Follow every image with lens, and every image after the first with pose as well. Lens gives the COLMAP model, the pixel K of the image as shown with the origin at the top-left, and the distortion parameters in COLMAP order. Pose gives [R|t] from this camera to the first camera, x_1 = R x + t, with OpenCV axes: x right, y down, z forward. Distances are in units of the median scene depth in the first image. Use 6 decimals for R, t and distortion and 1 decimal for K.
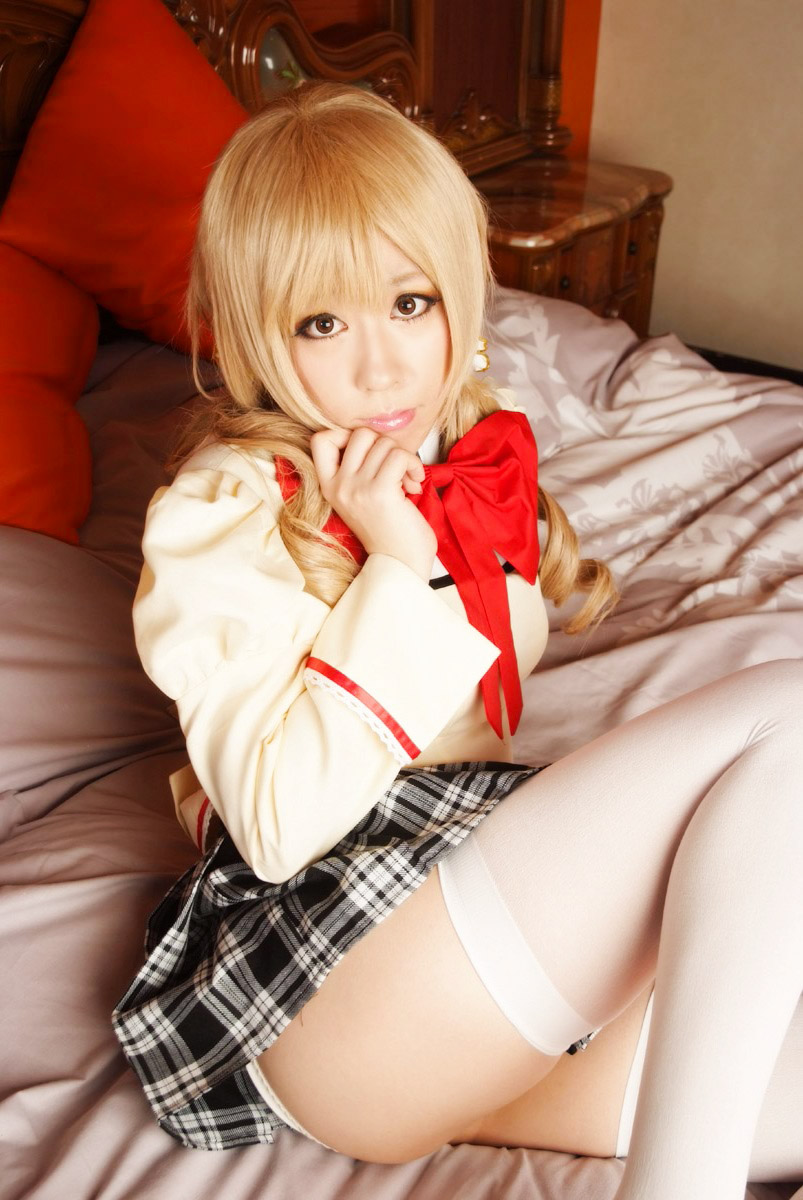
lens RADIAL K [[1419.4, 0, 389.0], [0, 1419.4, 613.7], [0, 0, 1]] dist [0.072042, 0.000000]
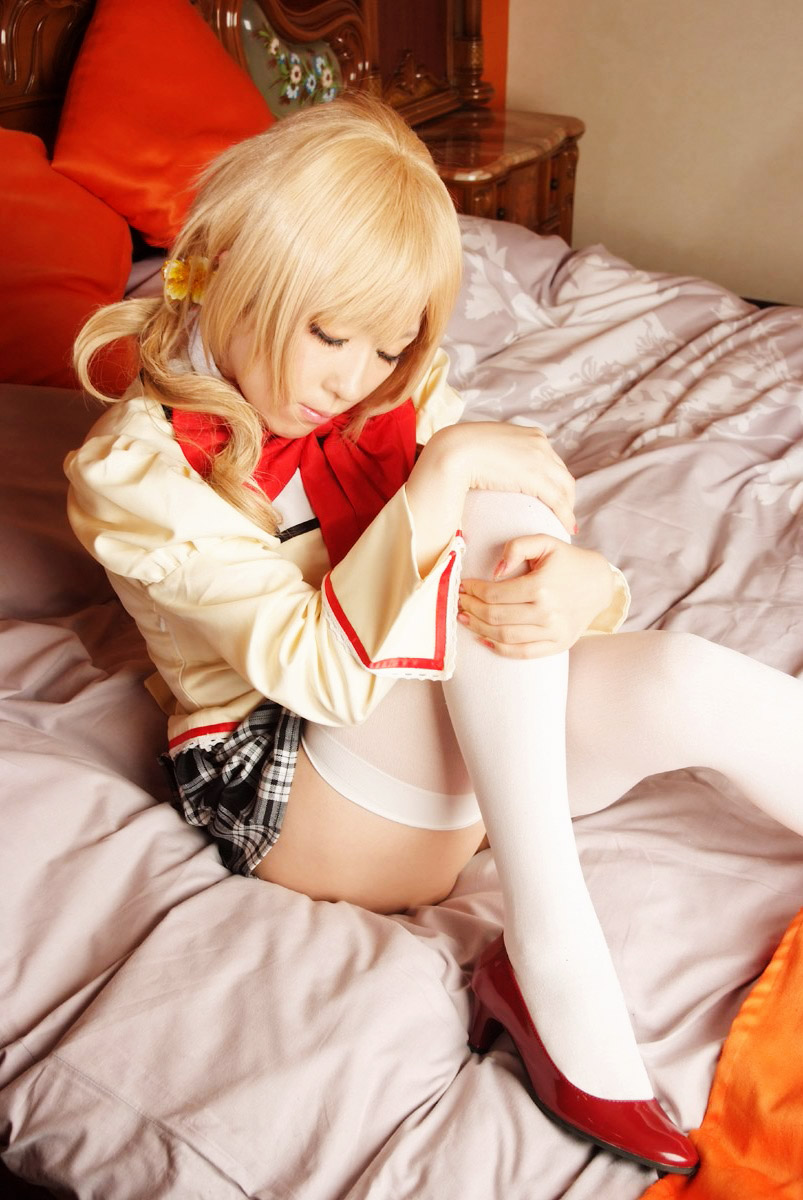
lens RADIAL K [[1419.4, 0, 402.4], [0, 1419.4, 604.0], [0, 0, 1]] dist [0.072042, 0.000000]
pose [[0.994896, -0.069163, 0.073473, -0.073839], [0.070044, 0.997499, -0.009489, 0.104498], [-0.072633, 0.014587, 0.997252, -0.167154]]
